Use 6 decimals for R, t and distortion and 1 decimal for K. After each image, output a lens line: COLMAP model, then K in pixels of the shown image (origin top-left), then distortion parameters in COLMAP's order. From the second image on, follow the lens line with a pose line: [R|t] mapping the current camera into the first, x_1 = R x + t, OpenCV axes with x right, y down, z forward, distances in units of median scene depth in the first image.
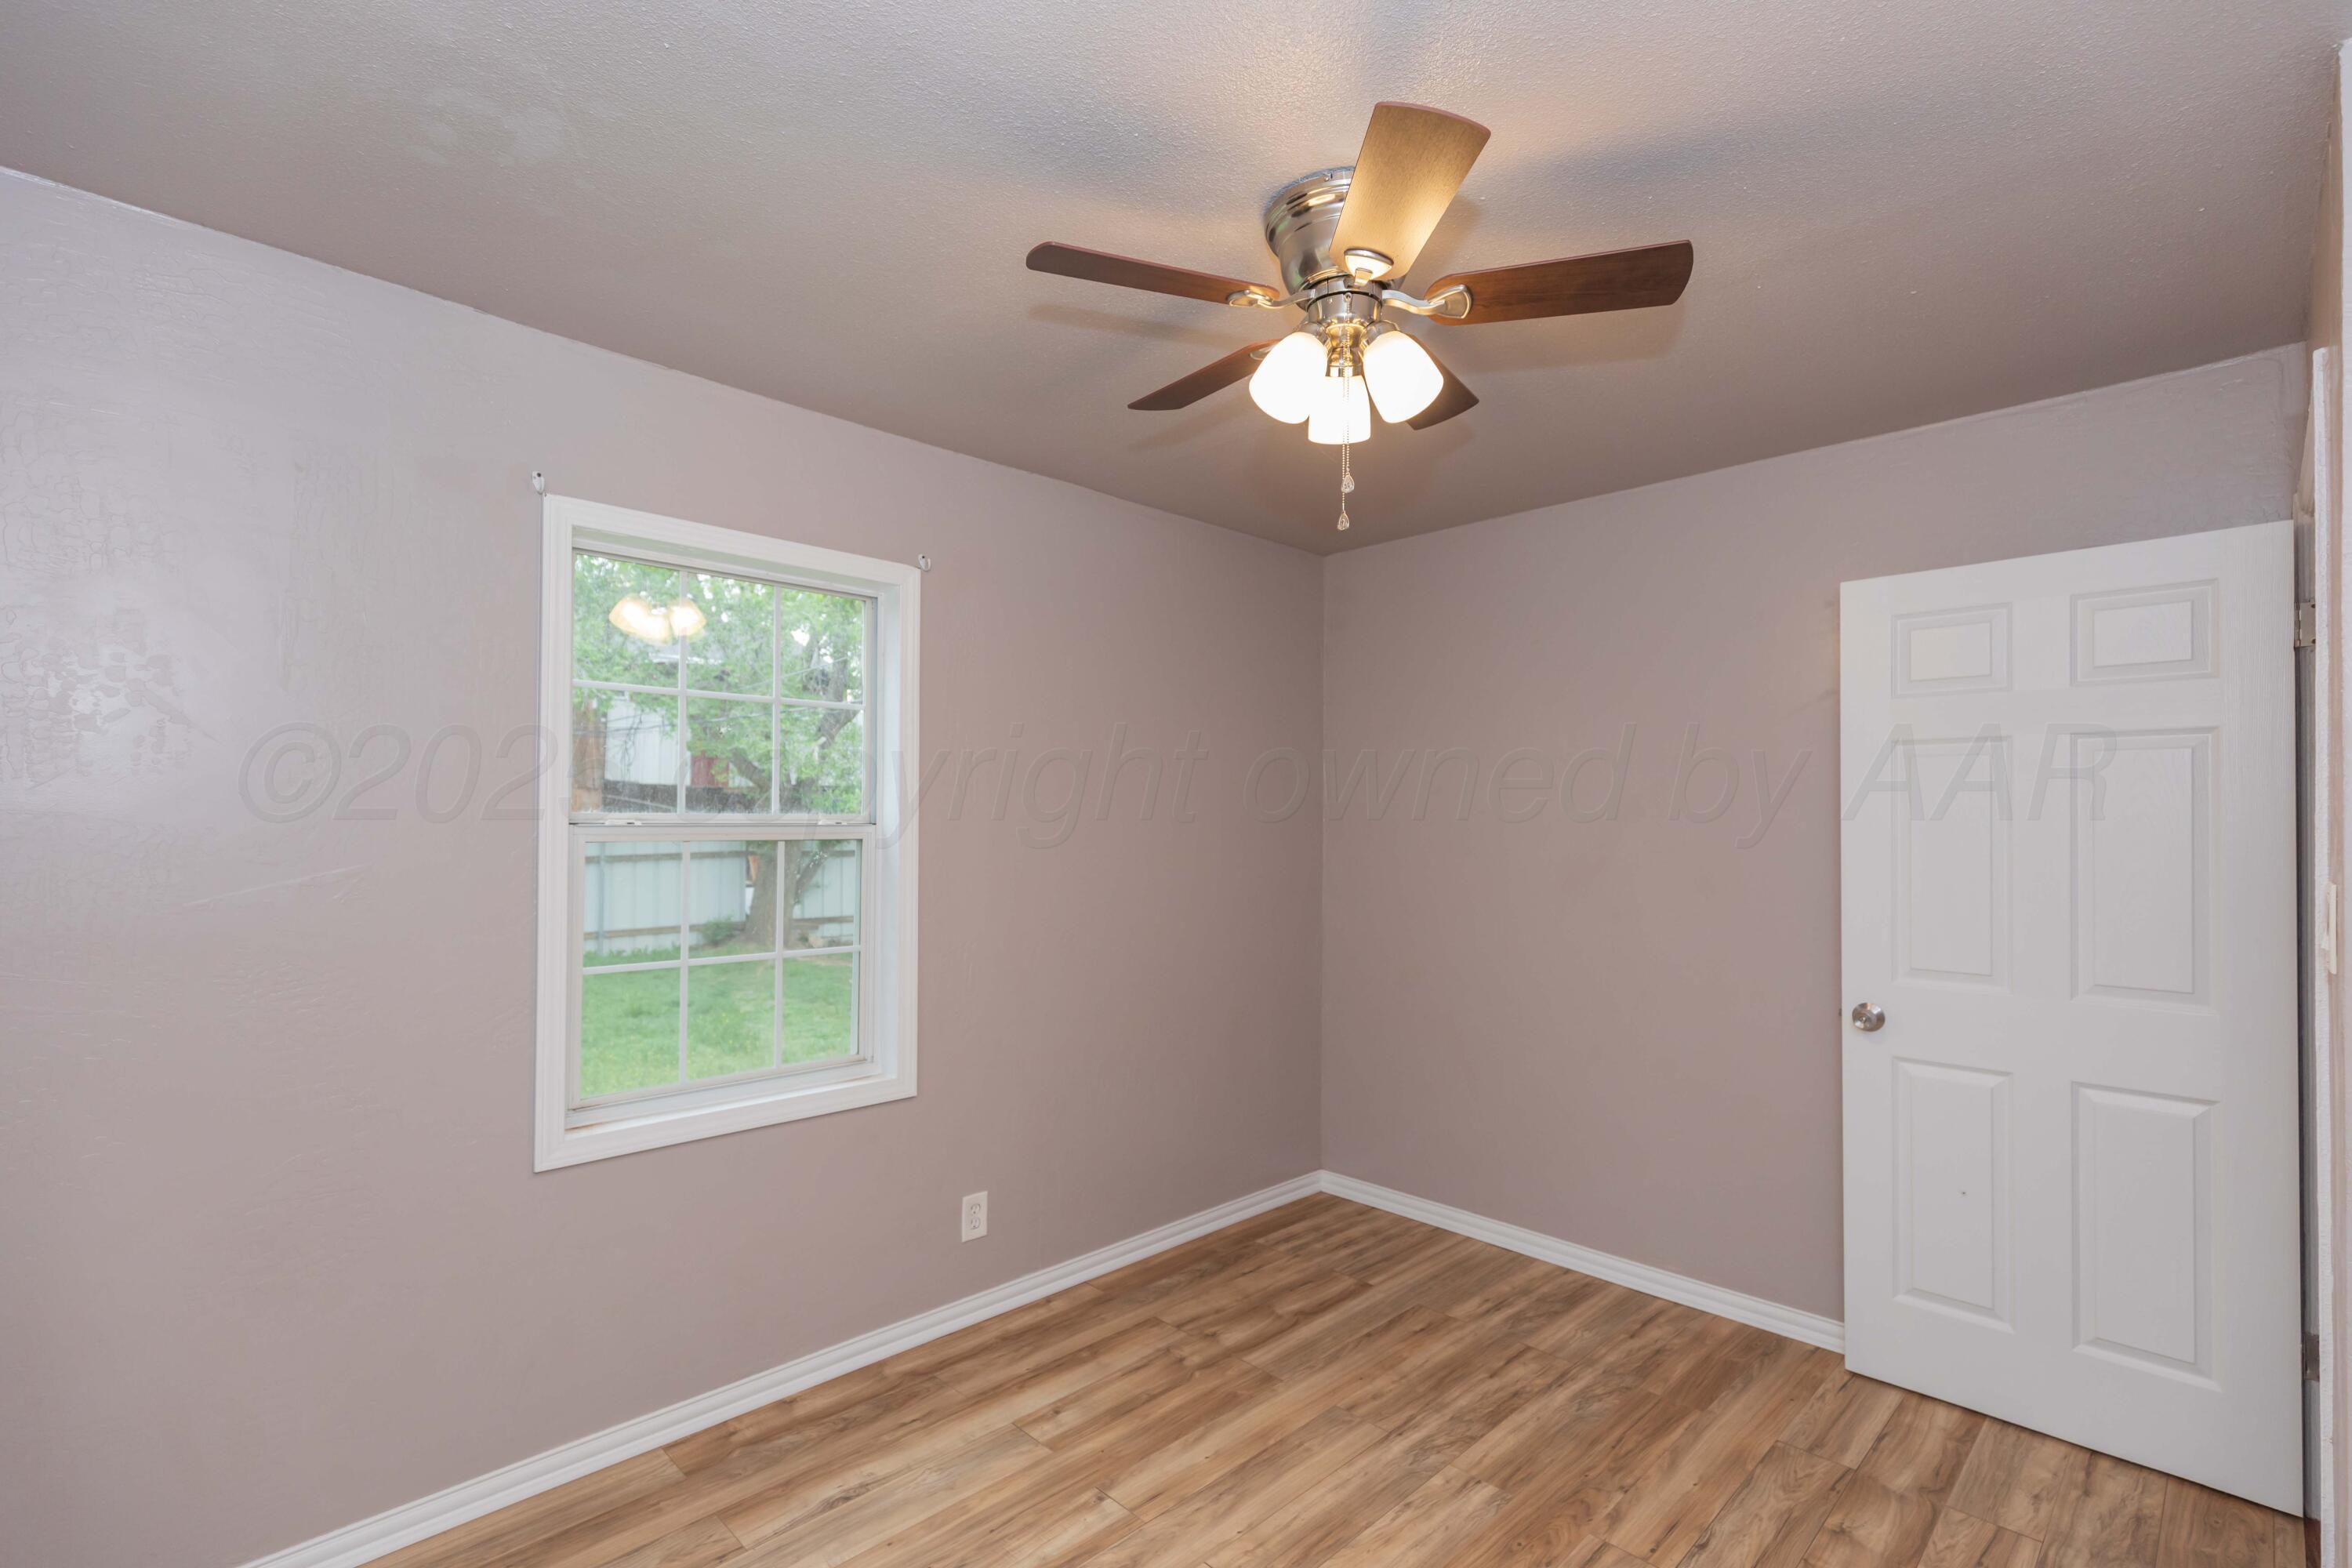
lens RADIAL K [[1072.7, 0, 1194.2], [0, 1072.7, 801.7], [0, 0, 1]] dist [0.003000, 0.000393]
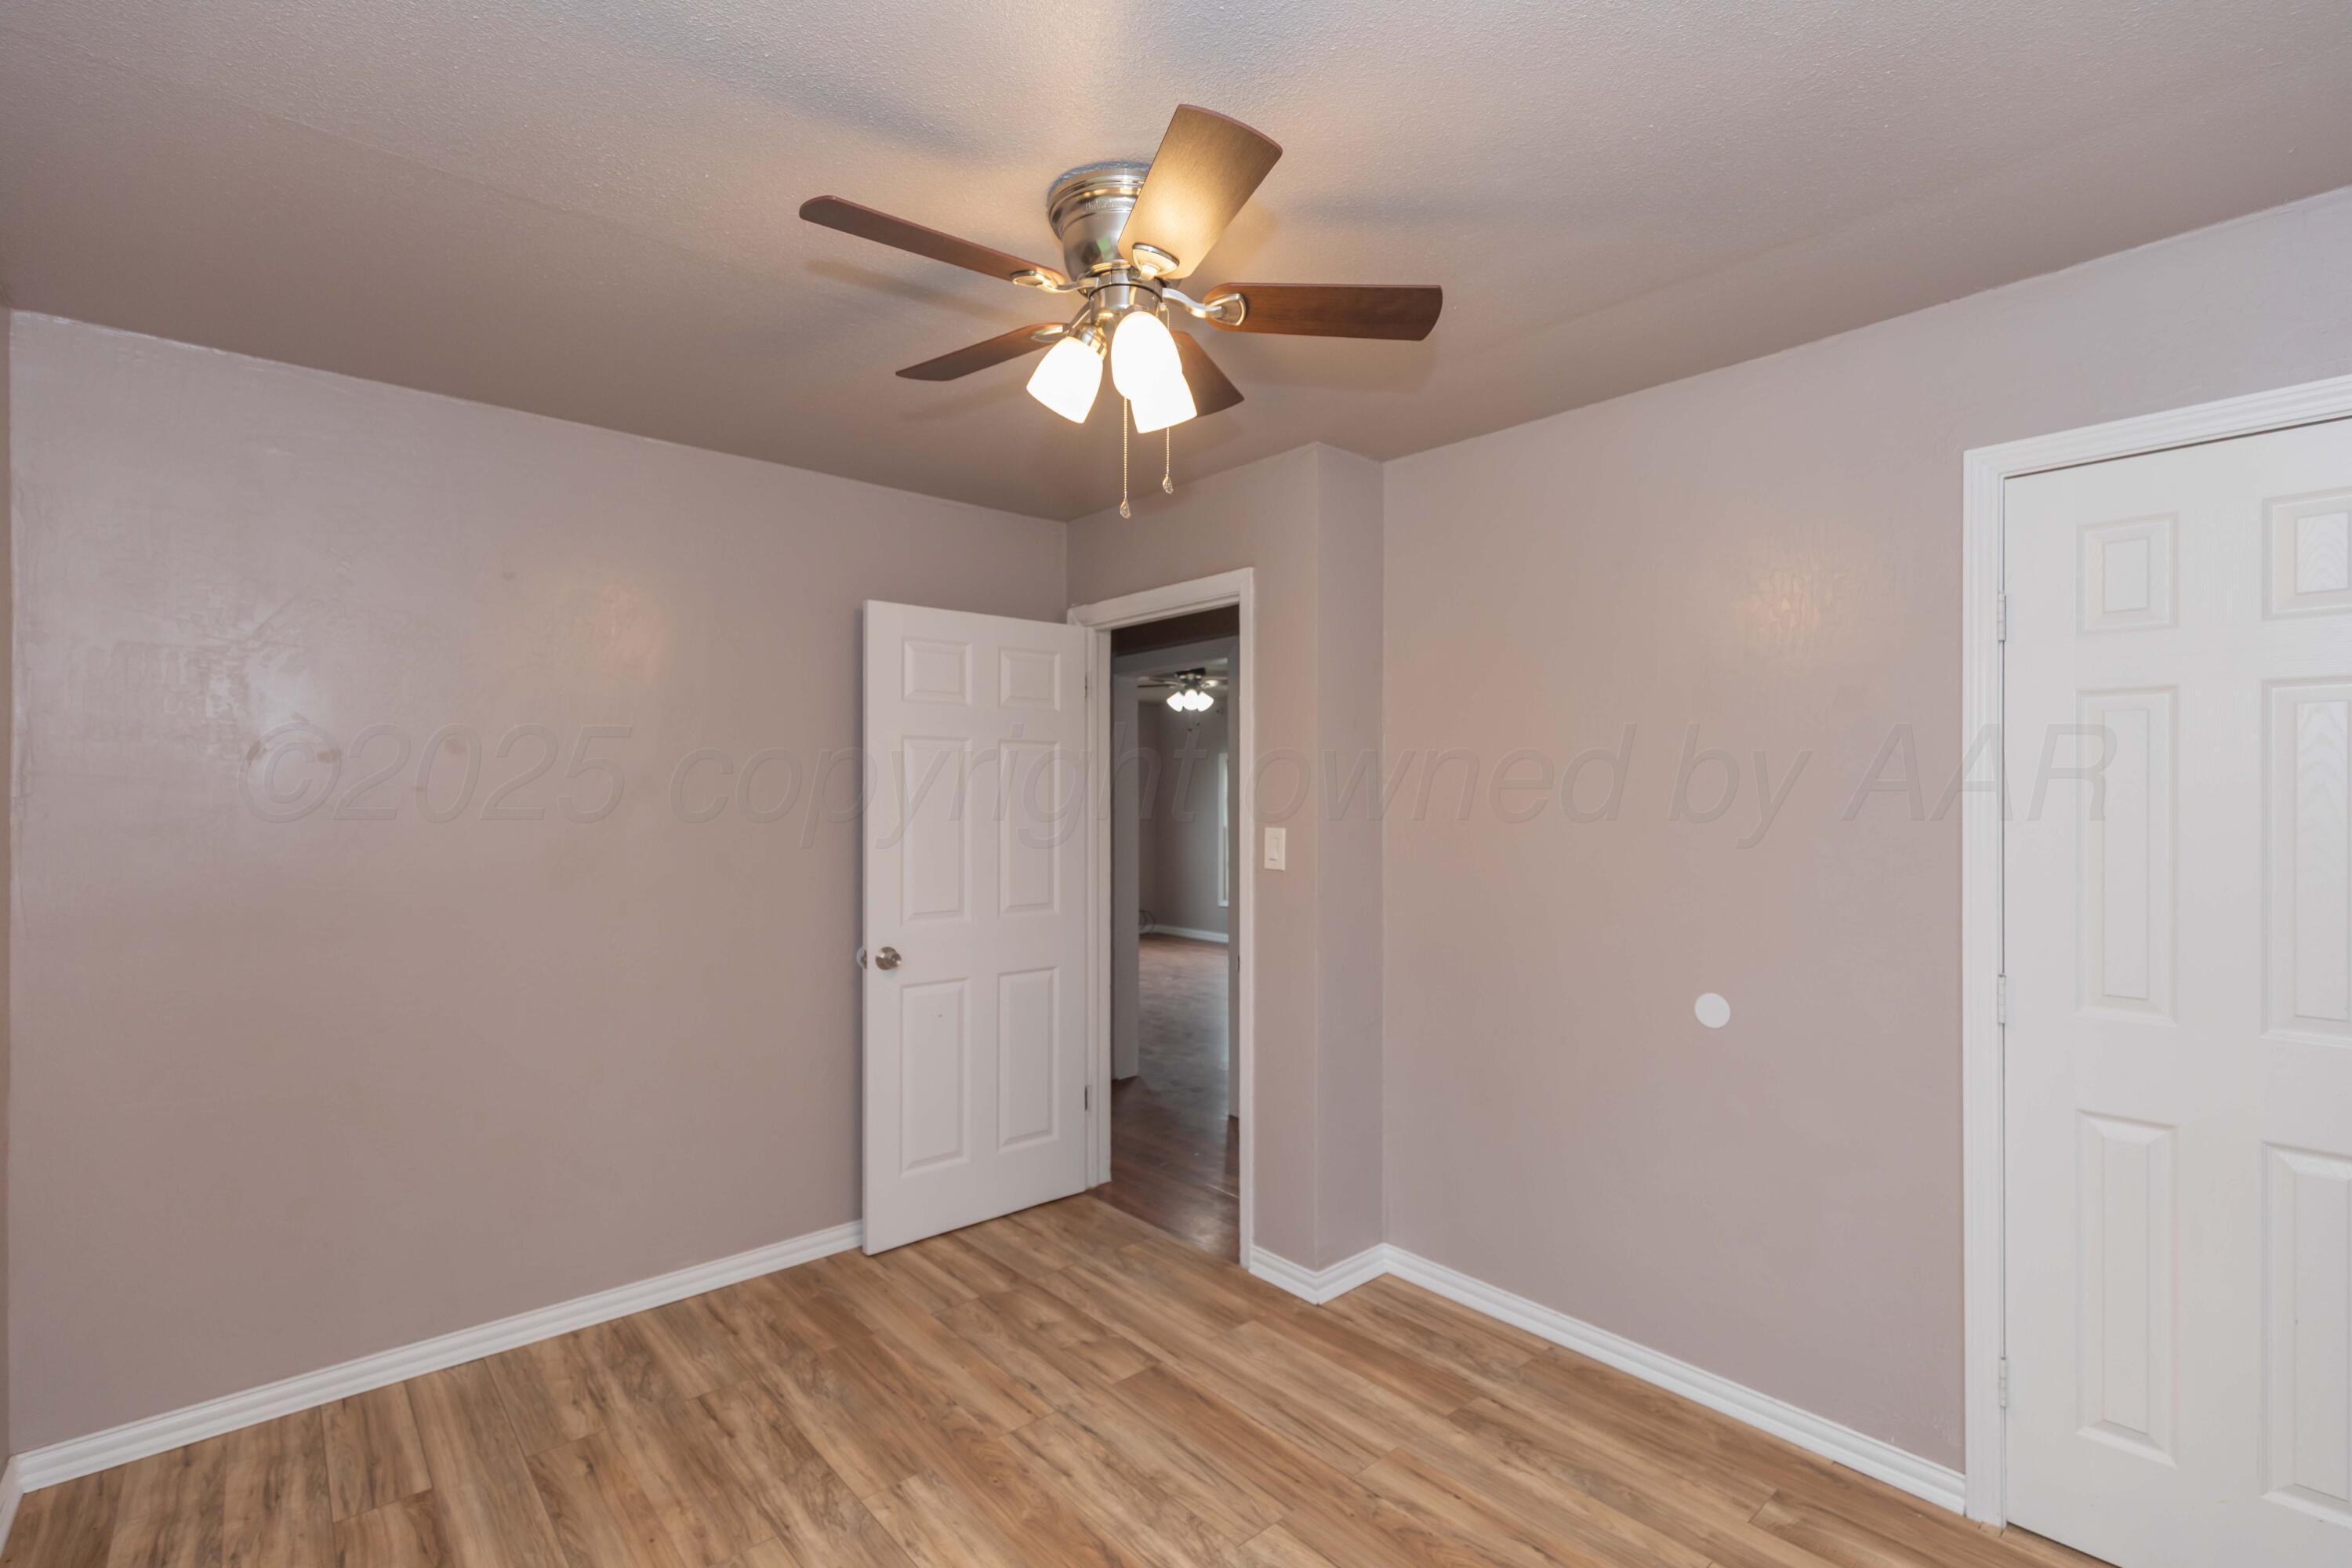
lens RADIAL K [[1072.7, 0, 1194.2], [0, 1072.7, 801.7], [0, 0, 1]] dist [0.003000, 0.000393]
pose [[0.058708, -0.006642, 0.998253, -0.580072], [-0.011878, 0.999902, 0.007352, 0.010390], [-0.998205, -0.012288, 0.058623, 0.592914]]
